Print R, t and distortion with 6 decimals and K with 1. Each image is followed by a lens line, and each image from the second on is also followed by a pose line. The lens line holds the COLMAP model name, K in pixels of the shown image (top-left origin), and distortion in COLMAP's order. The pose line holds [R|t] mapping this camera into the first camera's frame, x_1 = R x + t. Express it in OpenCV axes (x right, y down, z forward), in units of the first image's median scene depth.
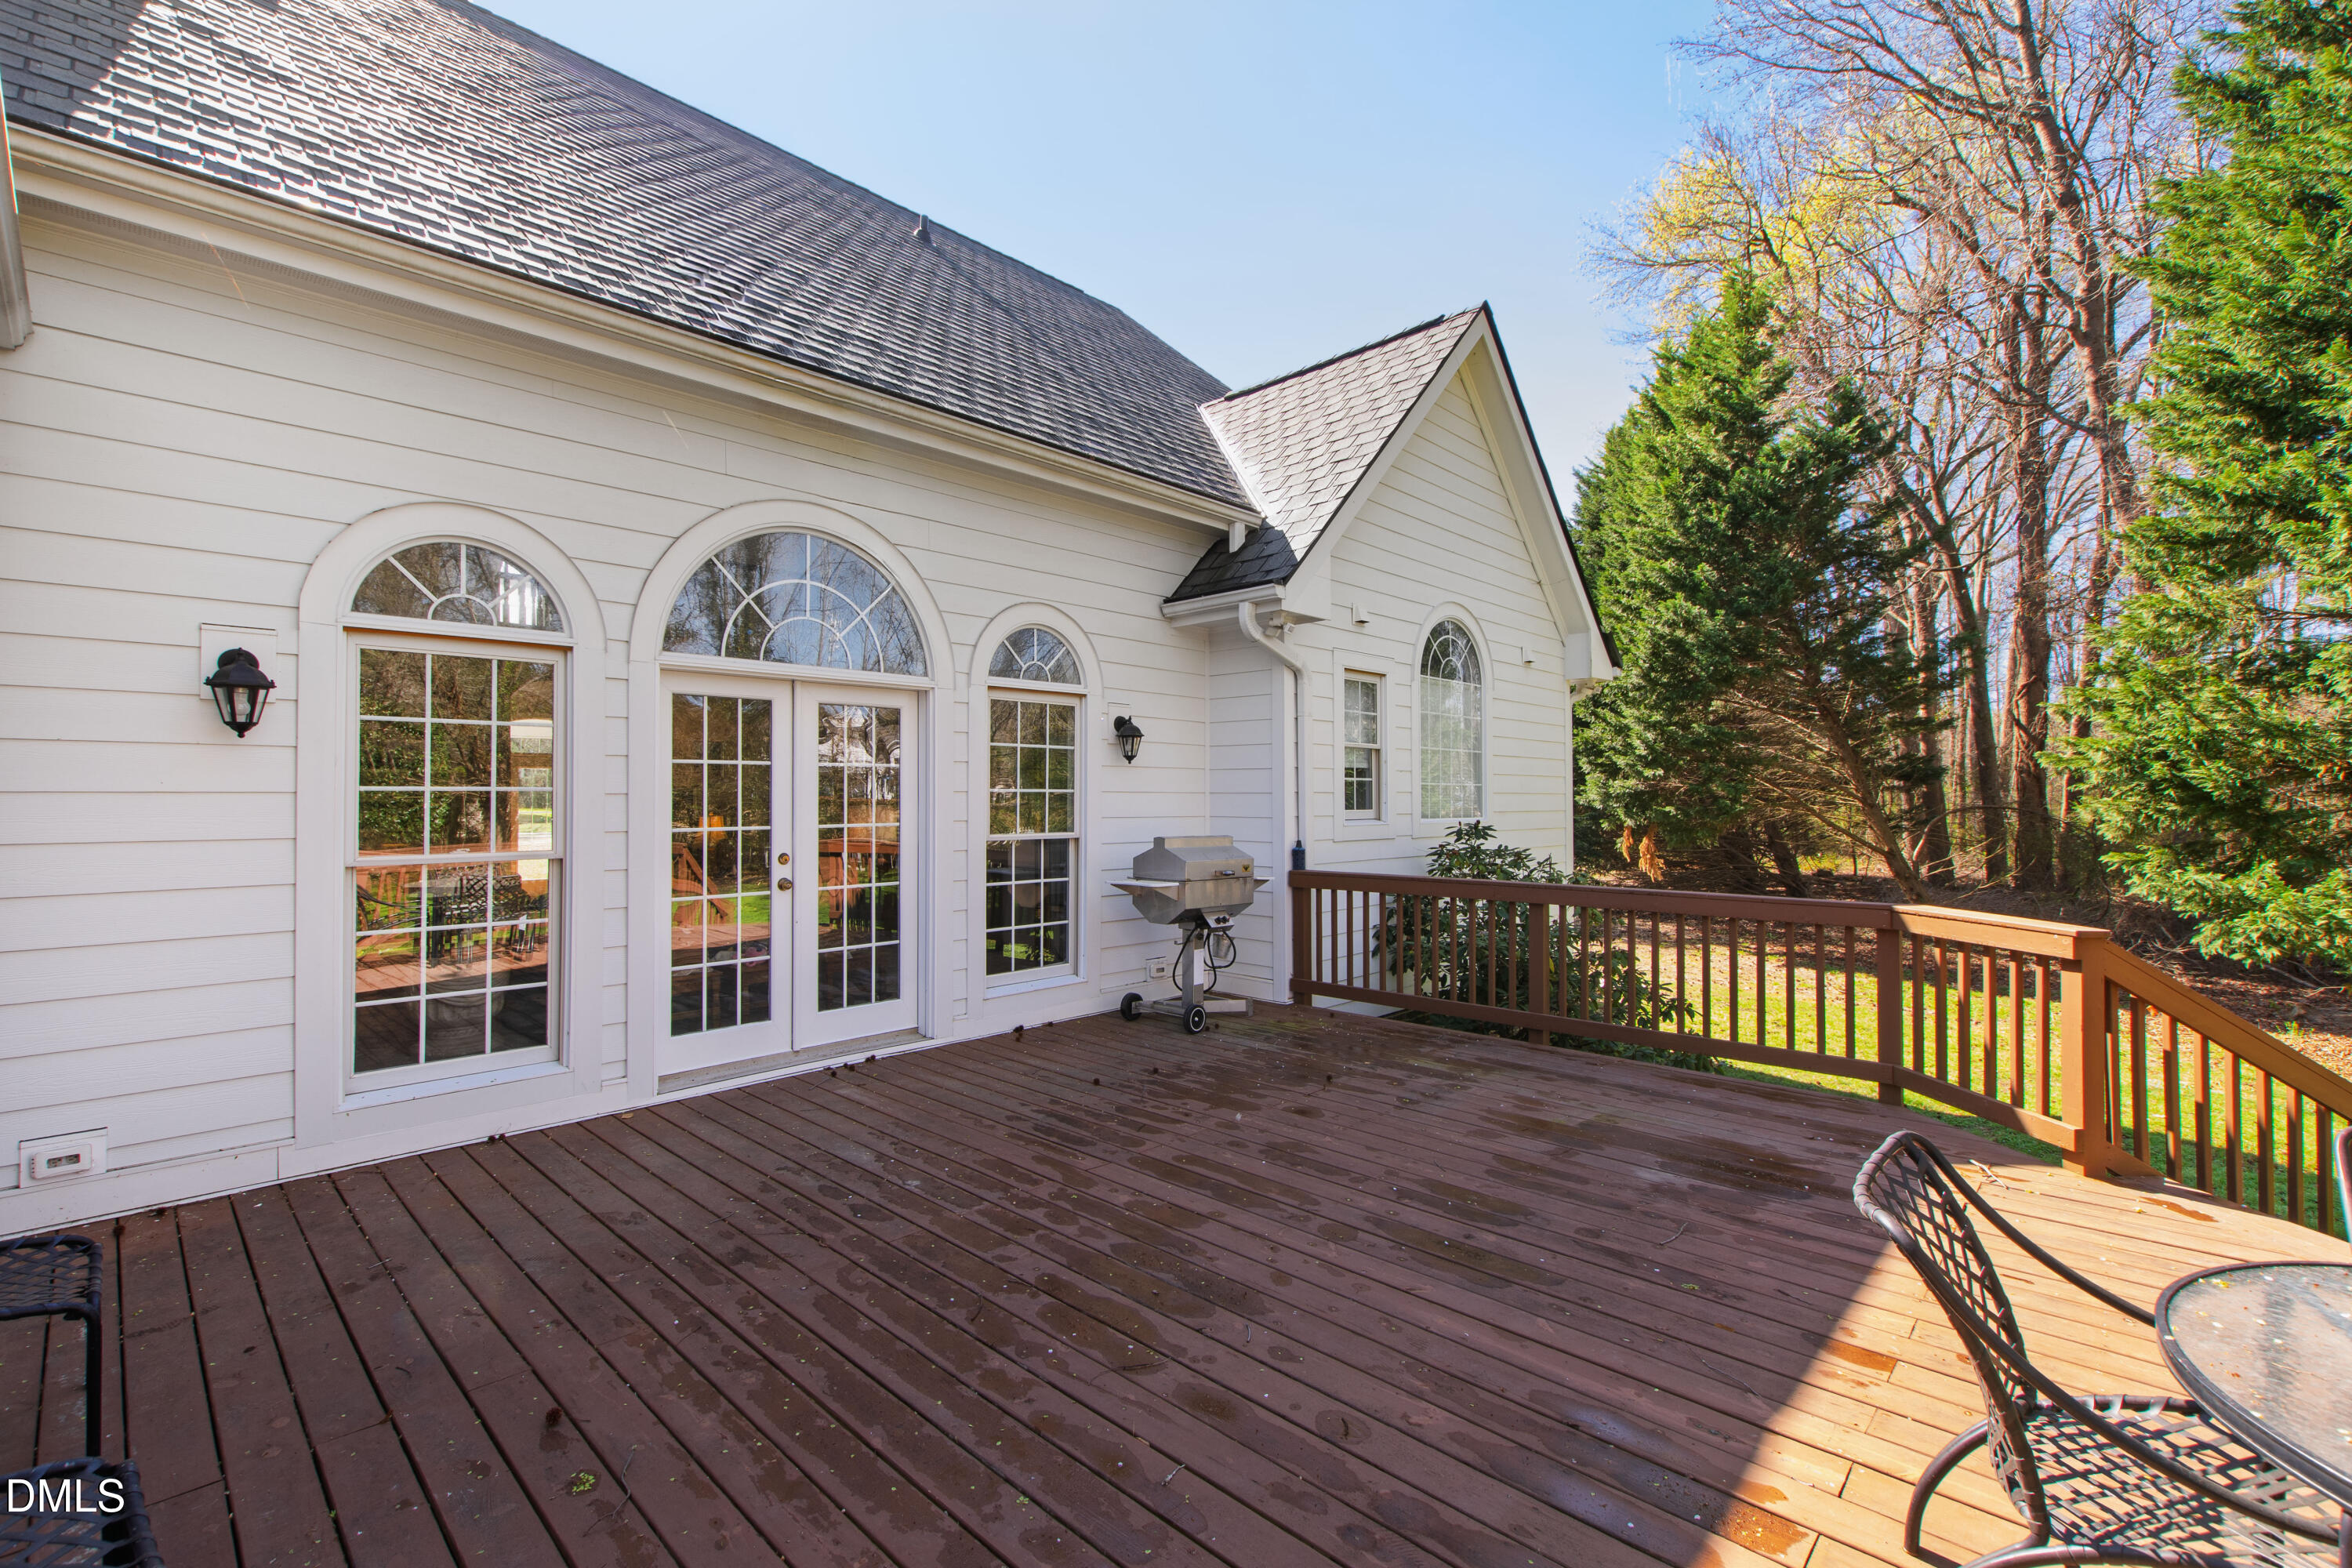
lens RADIAL K [[1025.5, 0, 1156.1], [0, 1025.5, 796.1], [0, 0, 1]] dist [0.002845, -0.000070]
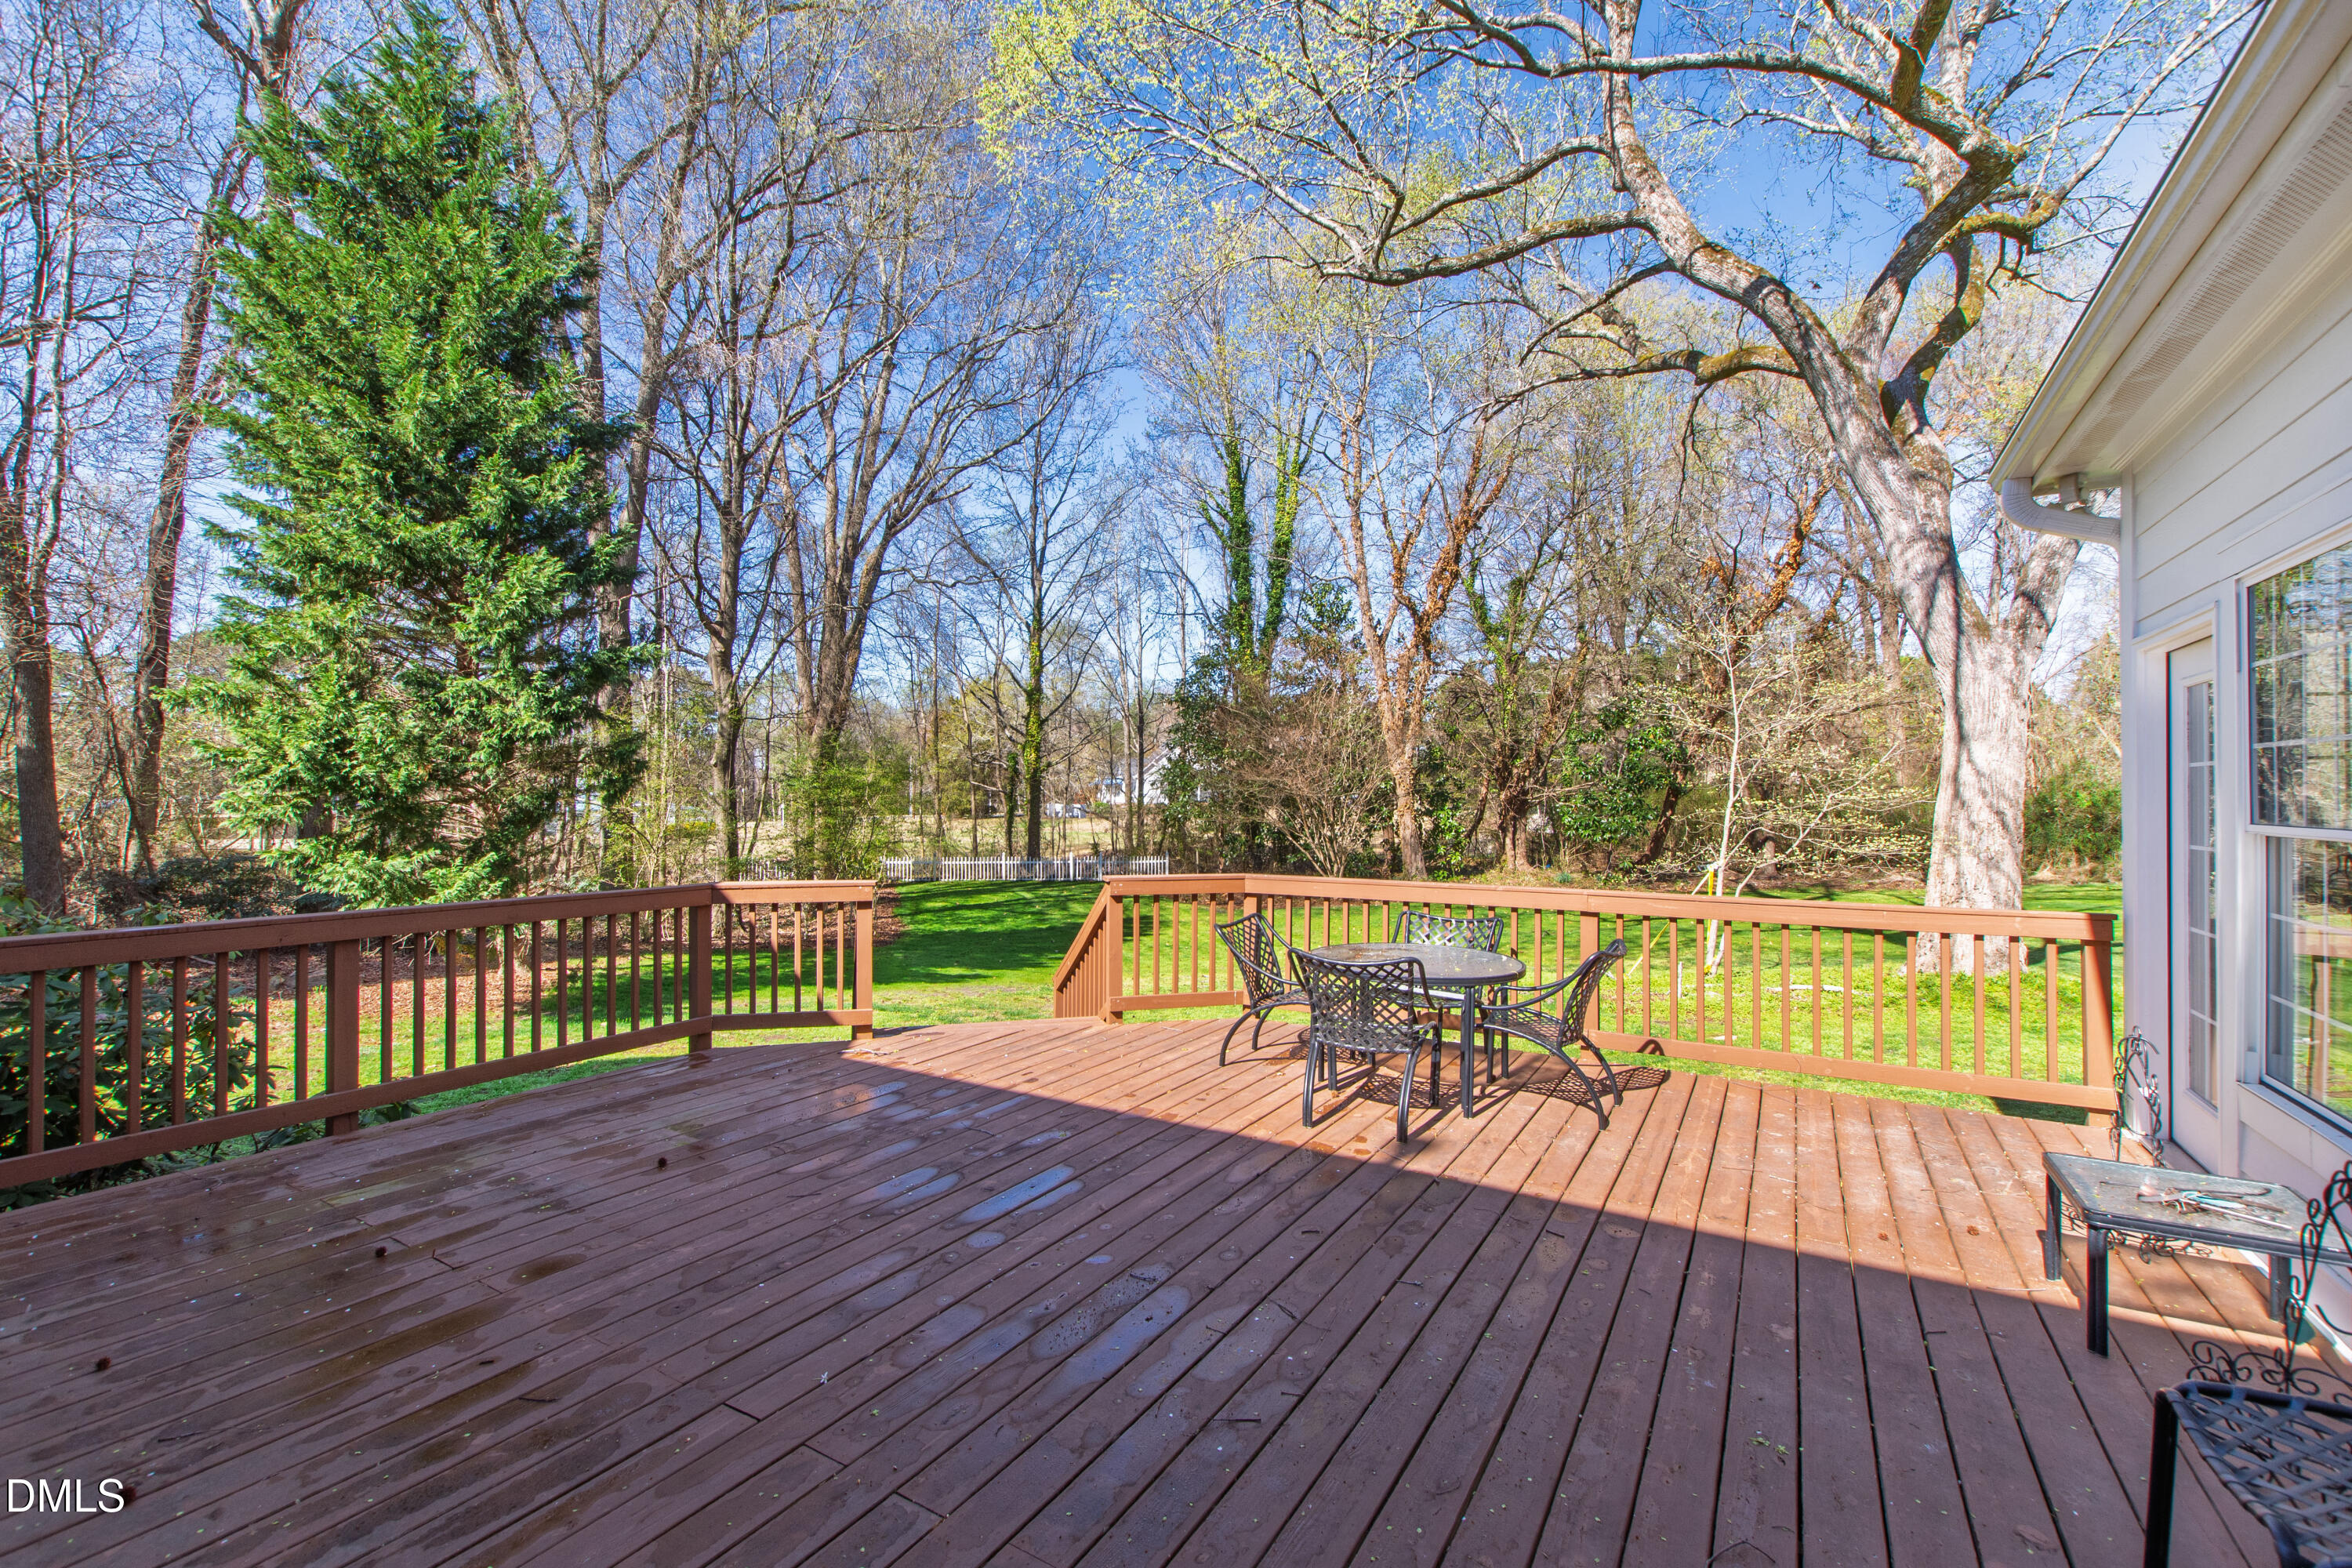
lens RADIAL K [[1025.5, 0, 1156.1], [0, 1025.5, 796.1], [0, 0, 1]] dist [0.002845, -0.000070]
pose [[-0.213075, 0.002048, 0.977034, -0.538385], [-0.003934, 0.999988, -0.002954, 0.003264], [-0.977028, -0.004473, -0.213065, 0.694246]]
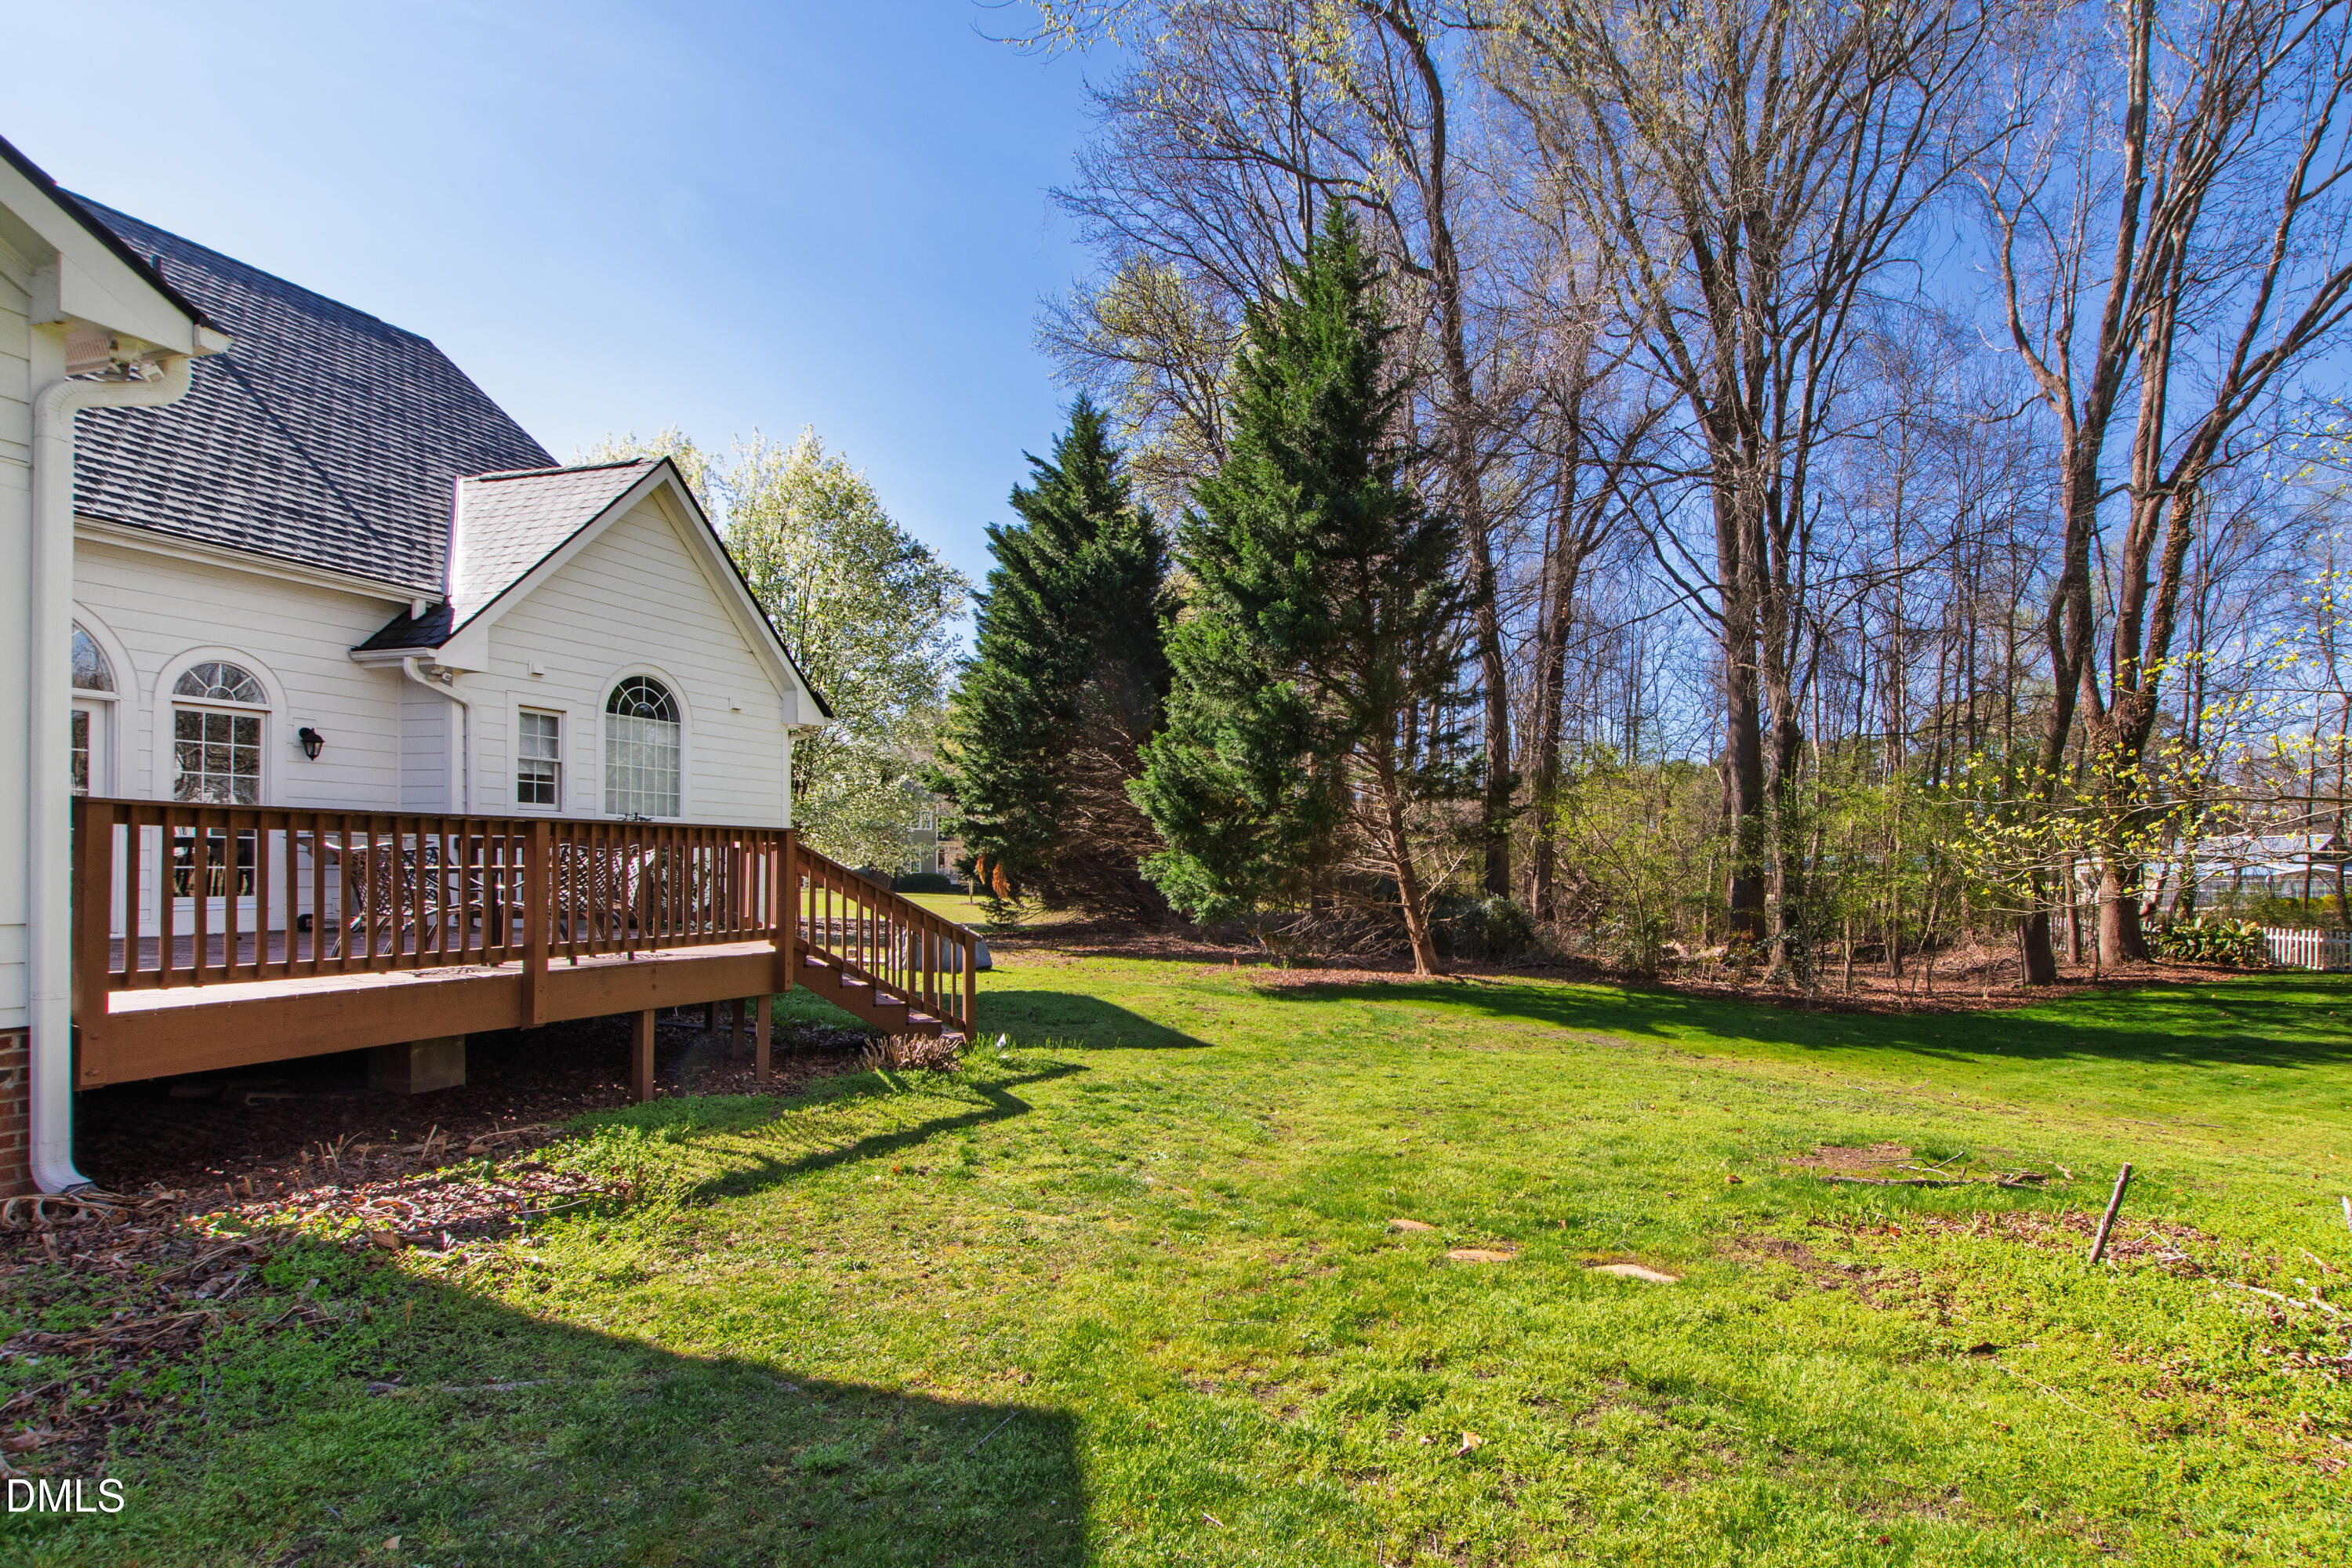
lens RADIAL K [[1076.2, 0, 1181.2], [0, 1076.2, 851.2], [0, 0, 1]] dist [0.002646, 0.000284]
pose [[0.878007, 0.006522, 0.478603, 0.382498], [-0.010892, 0.999920, 0.006355, 0.087148], [-0.478523, -0.010793, 0.878009, -1.099972]]
